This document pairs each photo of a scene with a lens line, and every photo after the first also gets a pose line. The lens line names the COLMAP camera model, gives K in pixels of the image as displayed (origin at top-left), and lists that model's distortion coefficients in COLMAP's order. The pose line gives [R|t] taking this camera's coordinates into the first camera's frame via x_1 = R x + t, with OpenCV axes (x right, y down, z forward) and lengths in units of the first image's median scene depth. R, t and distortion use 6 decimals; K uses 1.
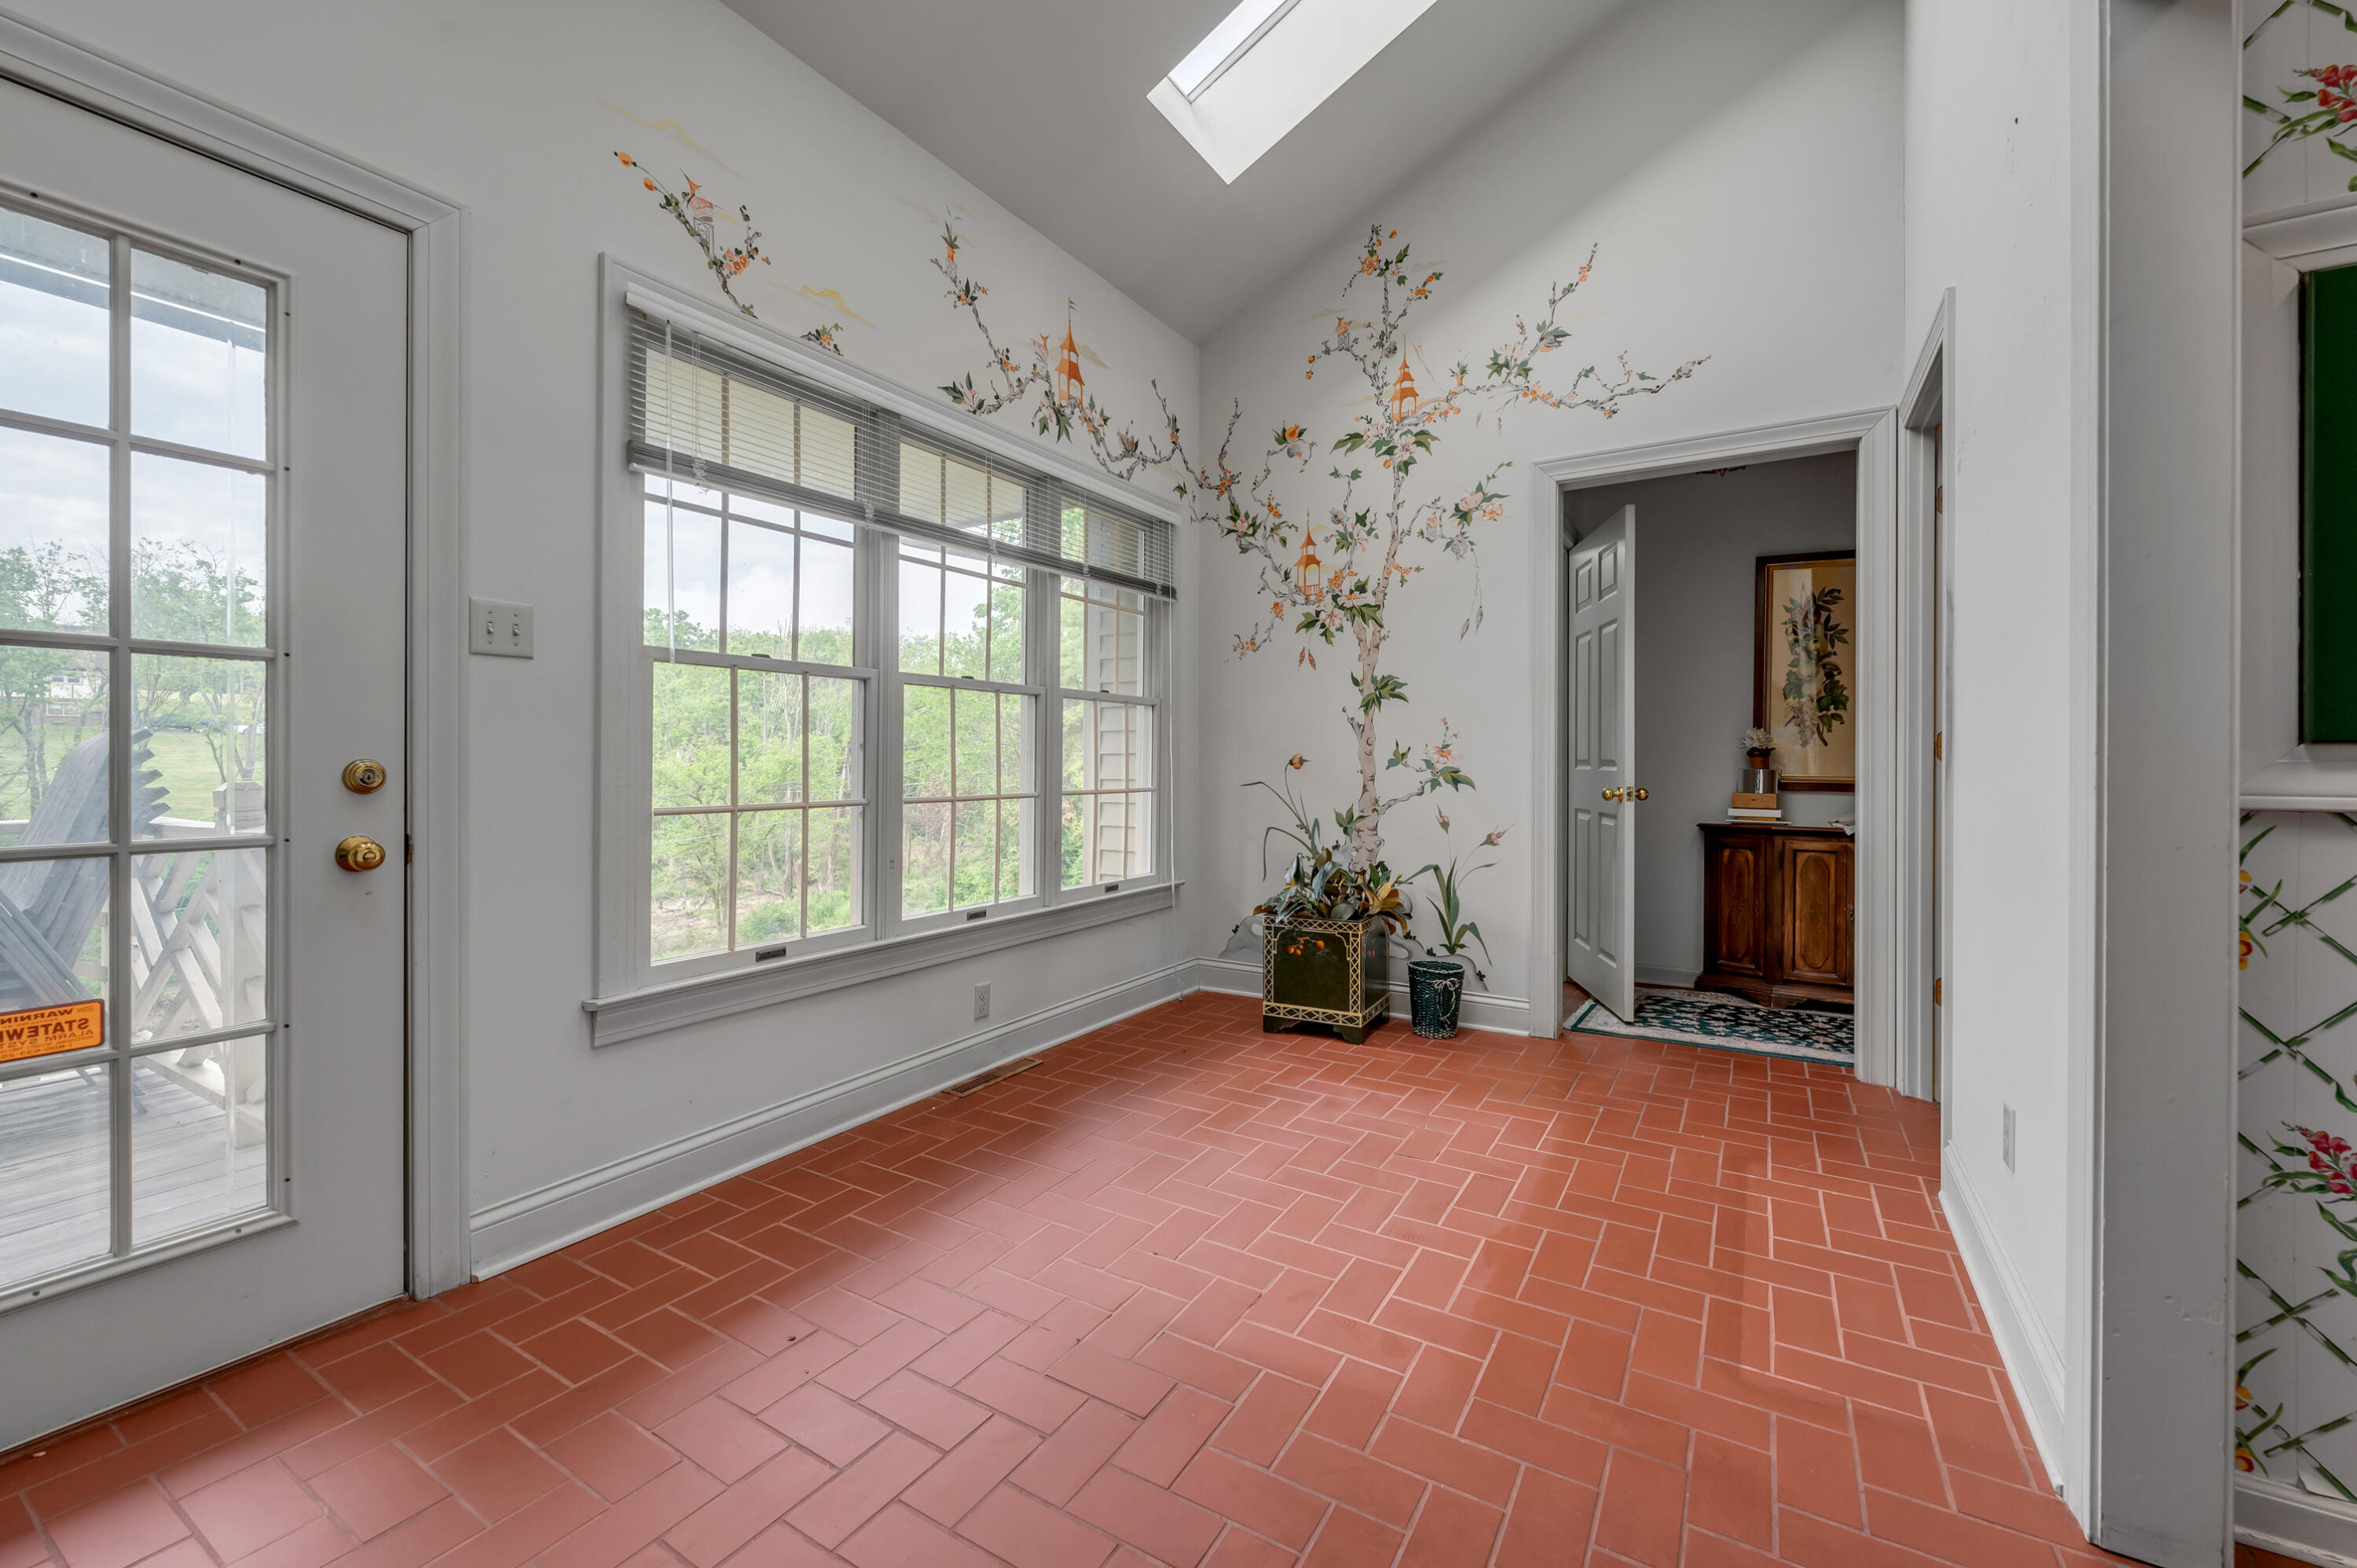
lens RADIAL K [[948.2, 0, 1180.4], [0, 948.2, 764.2], [0, 0, 1]] dist [-0.011727, 0.000113]
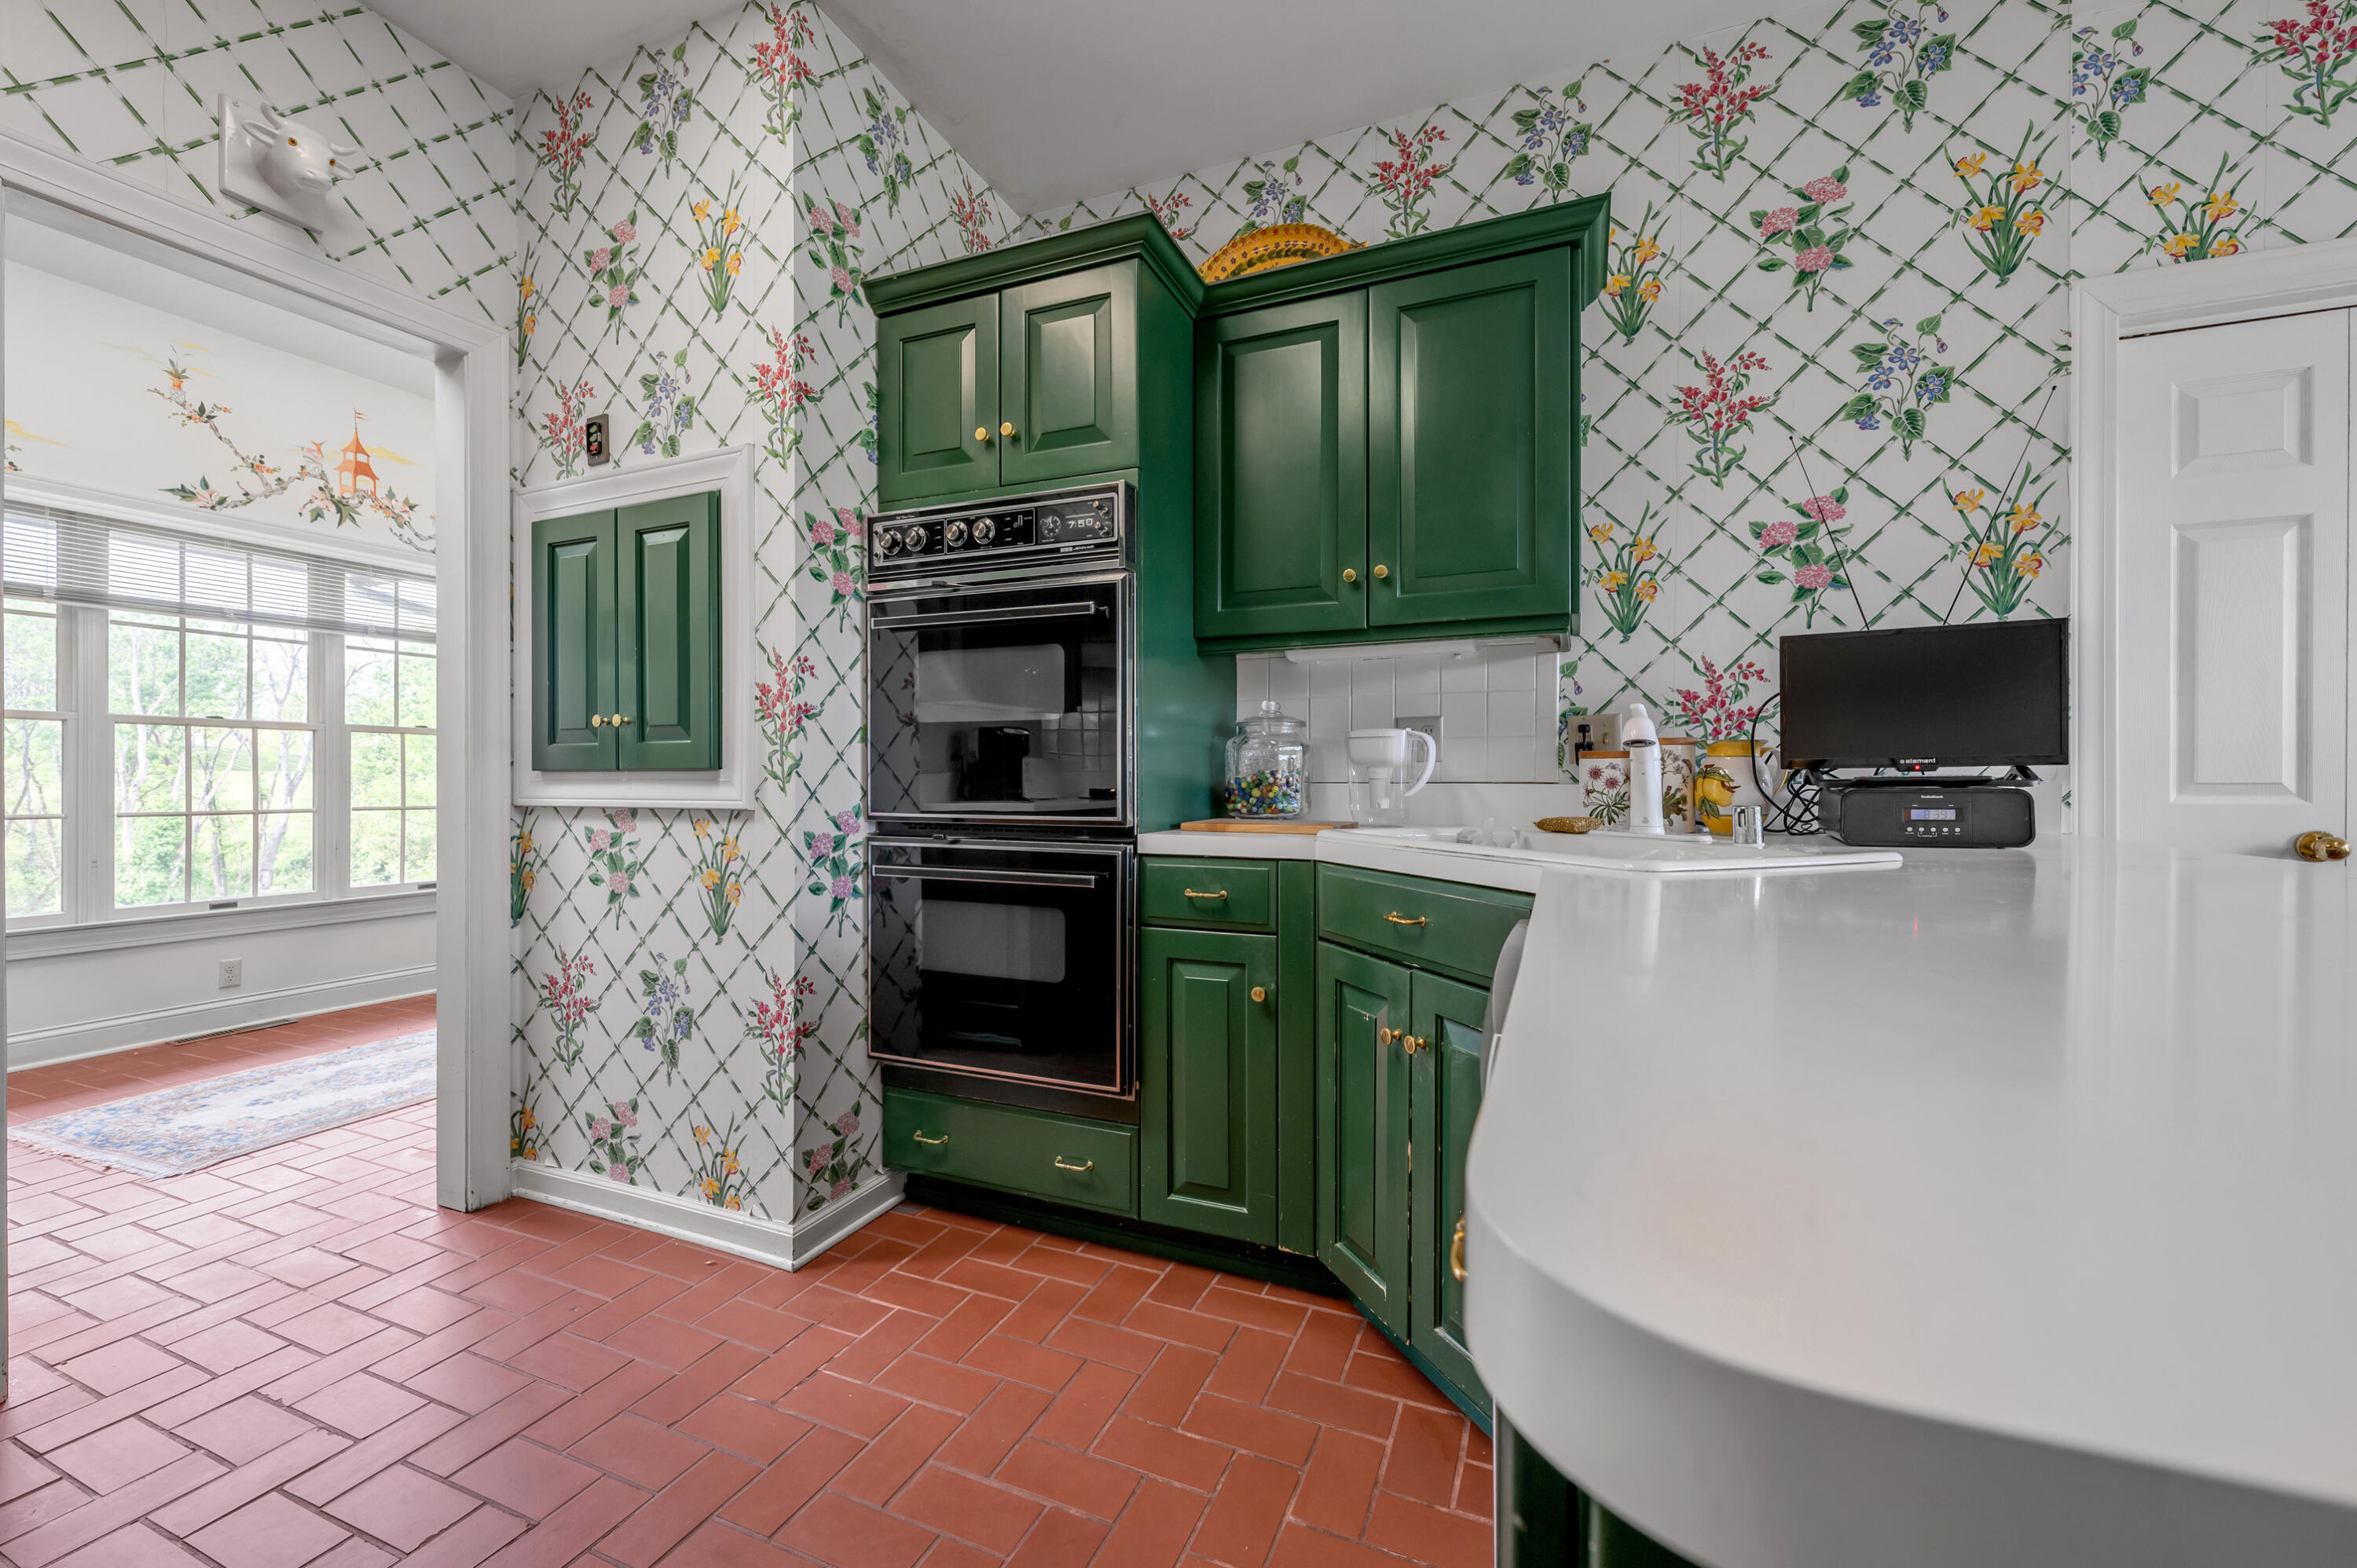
lens RADIAL K [[946.5, 0, 1175.7], [0, 946.5, 787.5], [0, 0, 1]] dist [-0.001112, -0.000139]
pose [[0.990043, -0.003171, 0.140731, 0.889779], [0.003131, 0.999995, 0.000504, 0.005883], [-0.140732, -0.000059, 0.990048, -0.438462]]
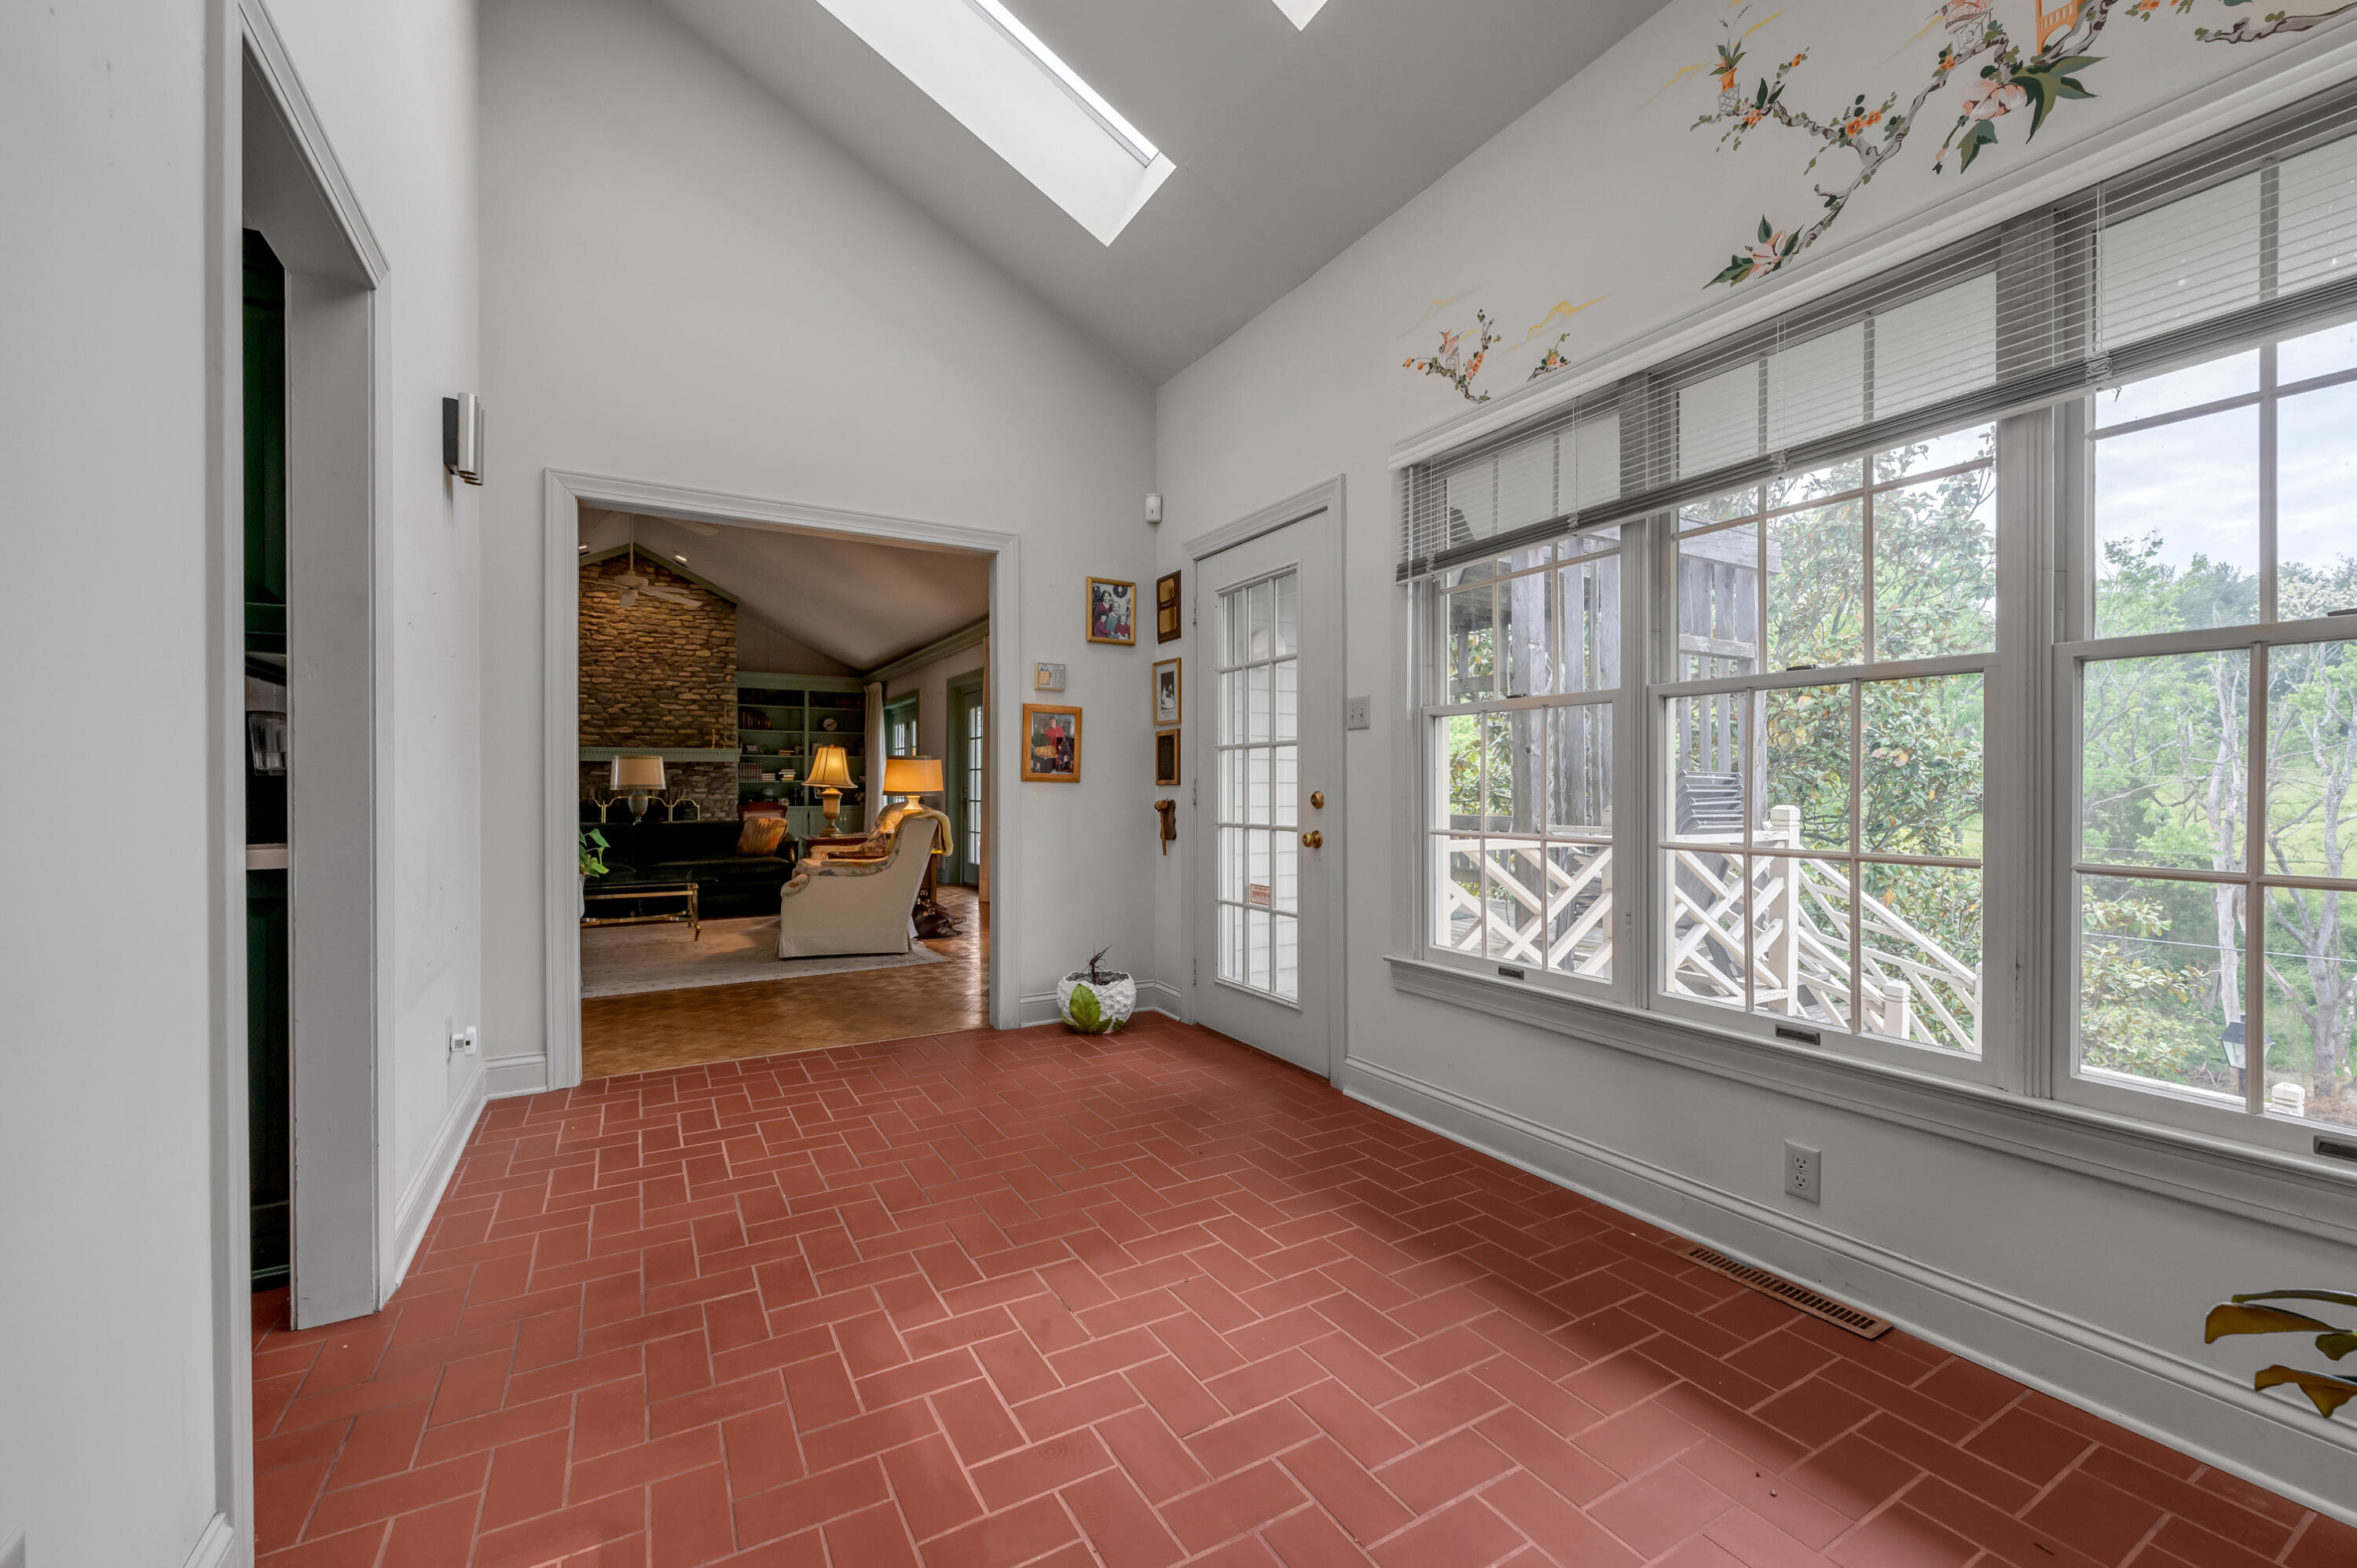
lens RADIAL K [[946.5, 0, 1175.7], [0, 946.5, 787.5], [0, 0, 1]] dist [-0.001112, -0.000139]
pose [[-0.484465, -0.001245, -0.874810, 0.568051], [-0.007563, 0.999968, 0.002766, -0.008104], [0.874778, 0.007956, -0.484459, 0.968500]]
